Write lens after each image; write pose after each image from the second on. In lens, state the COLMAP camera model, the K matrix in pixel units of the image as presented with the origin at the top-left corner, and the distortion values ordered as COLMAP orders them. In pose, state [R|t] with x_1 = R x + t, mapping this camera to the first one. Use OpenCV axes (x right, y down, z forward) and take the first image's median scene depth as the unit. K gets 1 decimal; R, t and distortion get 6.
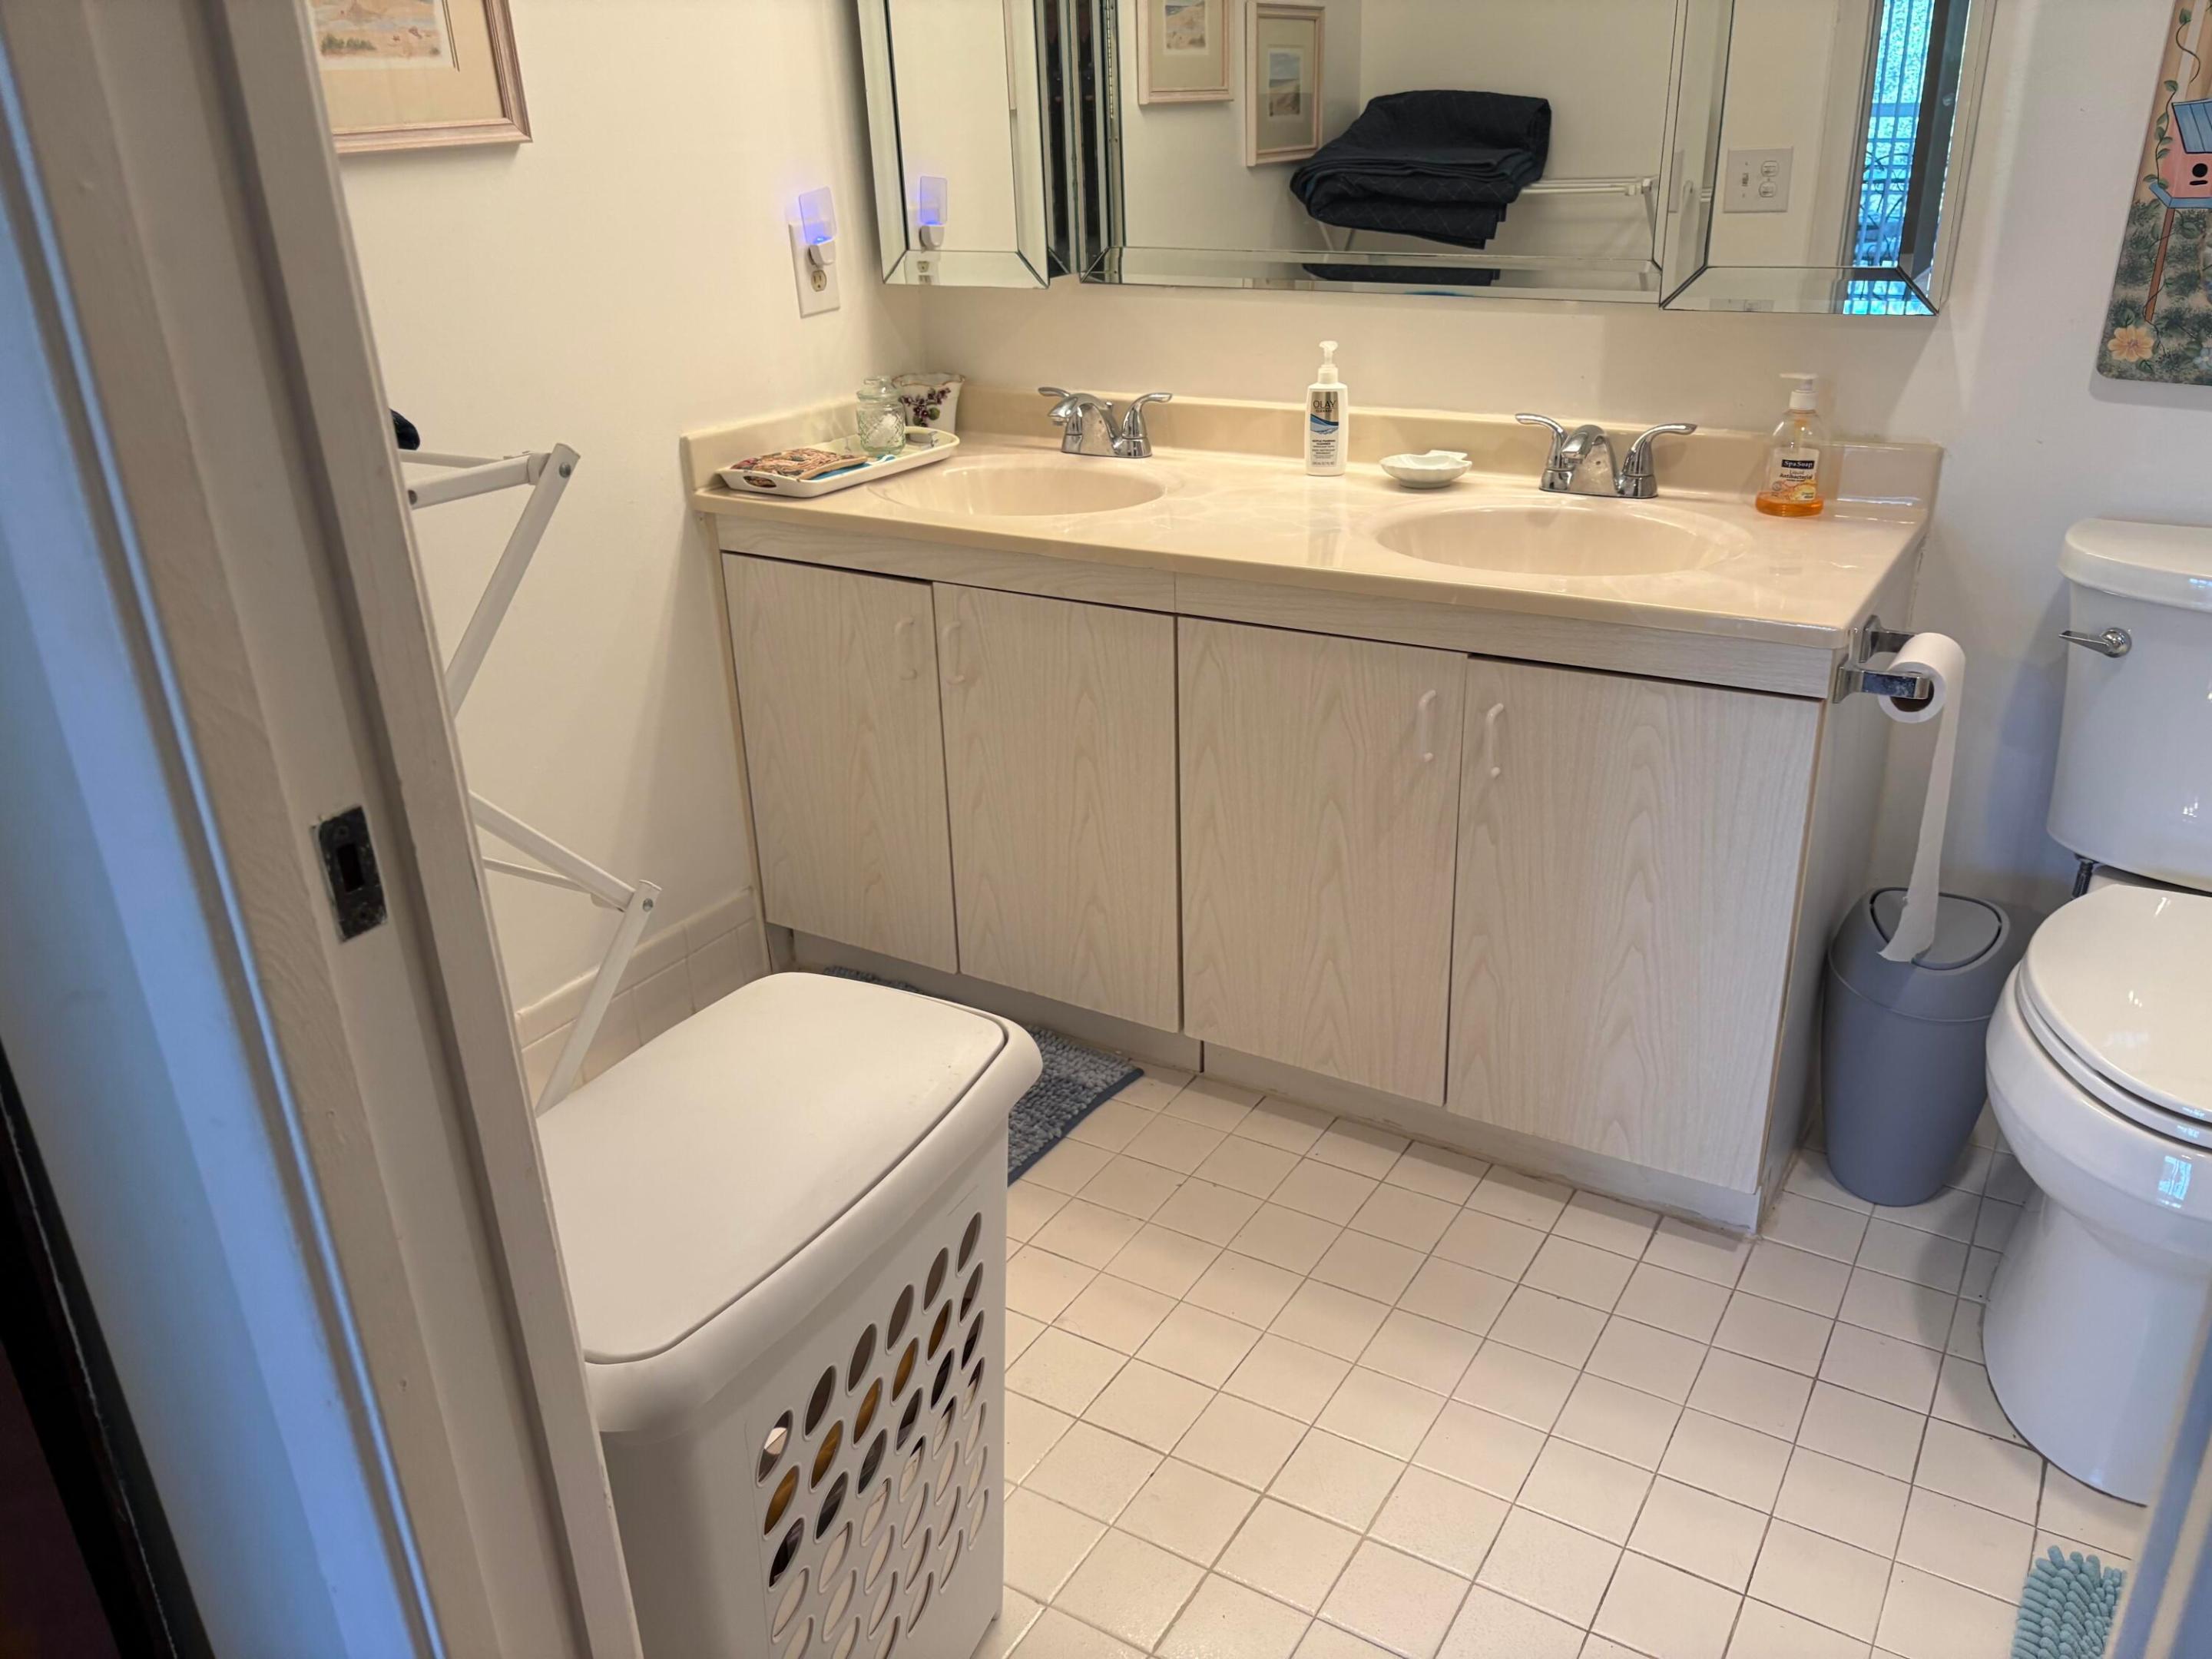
lens RADIAL K [[1675.1, 0, 1112.1], [0, 1675.1, 824.8], [0, 0, 1]] dist [0.057619, -0.073617]
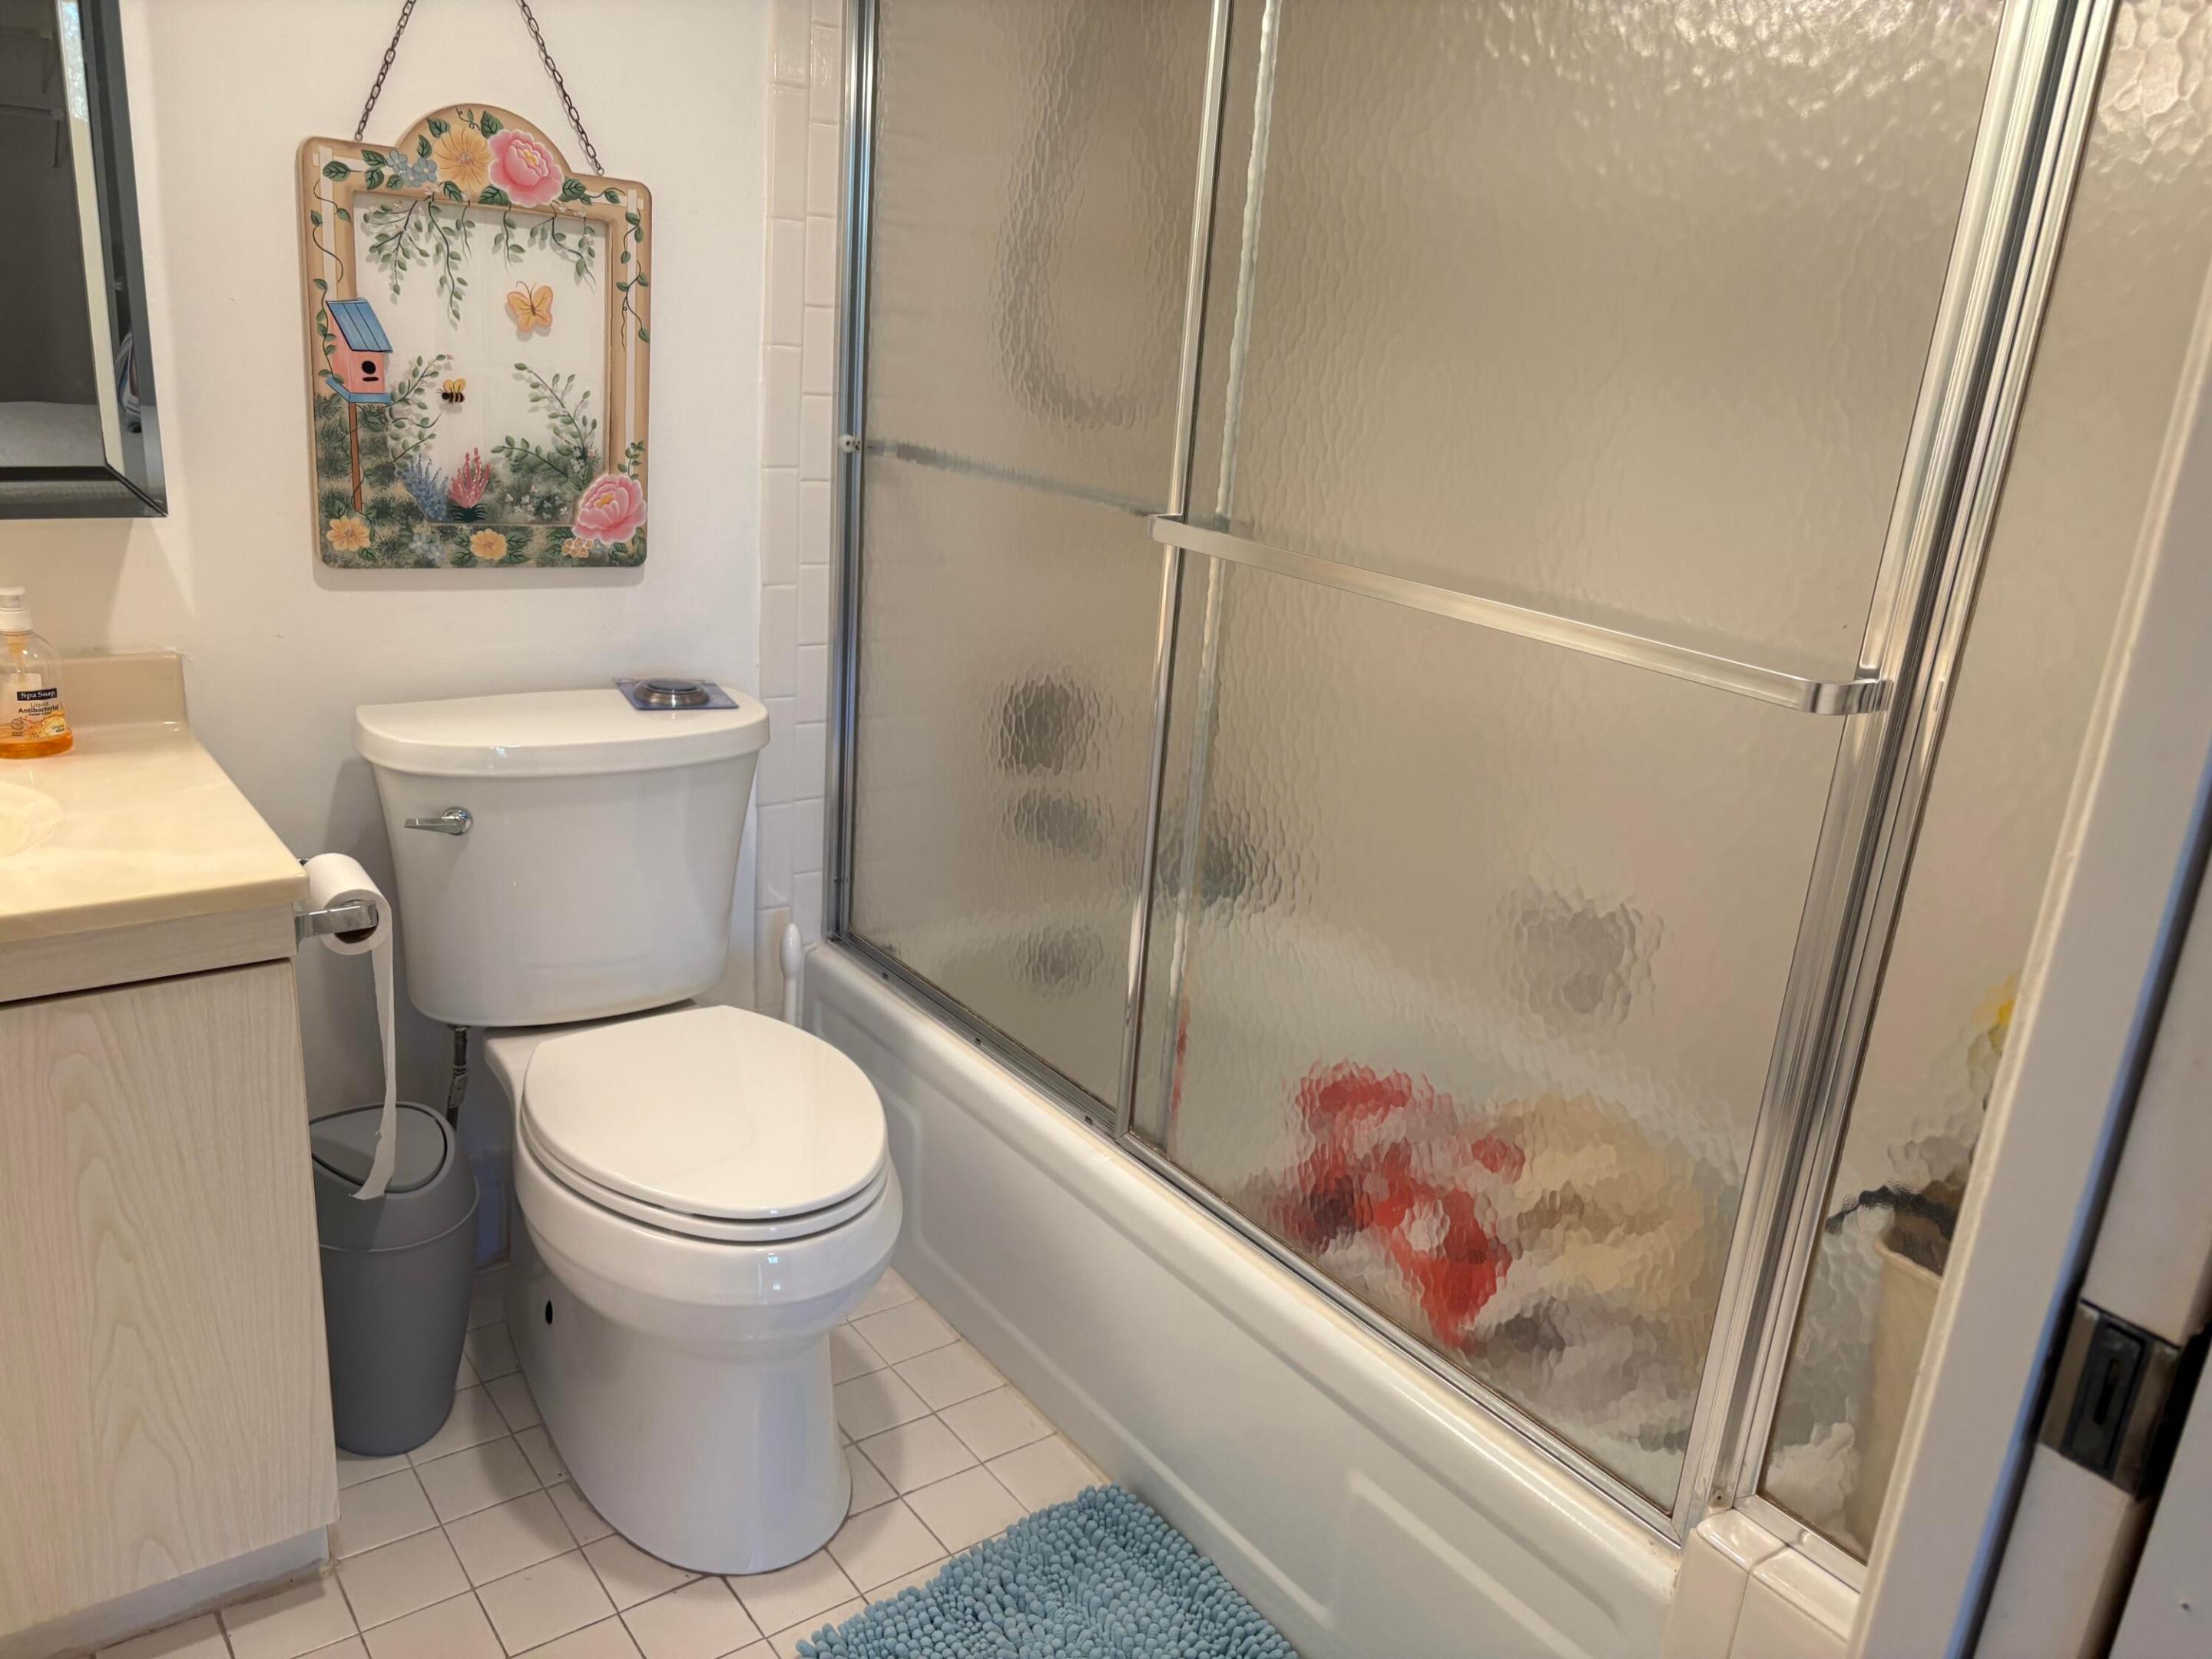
lens RADIAL K [[1675.1, 0, 1112.1], [0, 1675.1, 824.8], [0, 0, 1]] dist [0.057619, -0.073617]
pose [[0.357926, -0.223136, 0.906697, -0.188637], [0.282505, 0.951397, 0.122616, -0.116133], [-0.889989, 0.212259, 0.403567, 0.230574]]
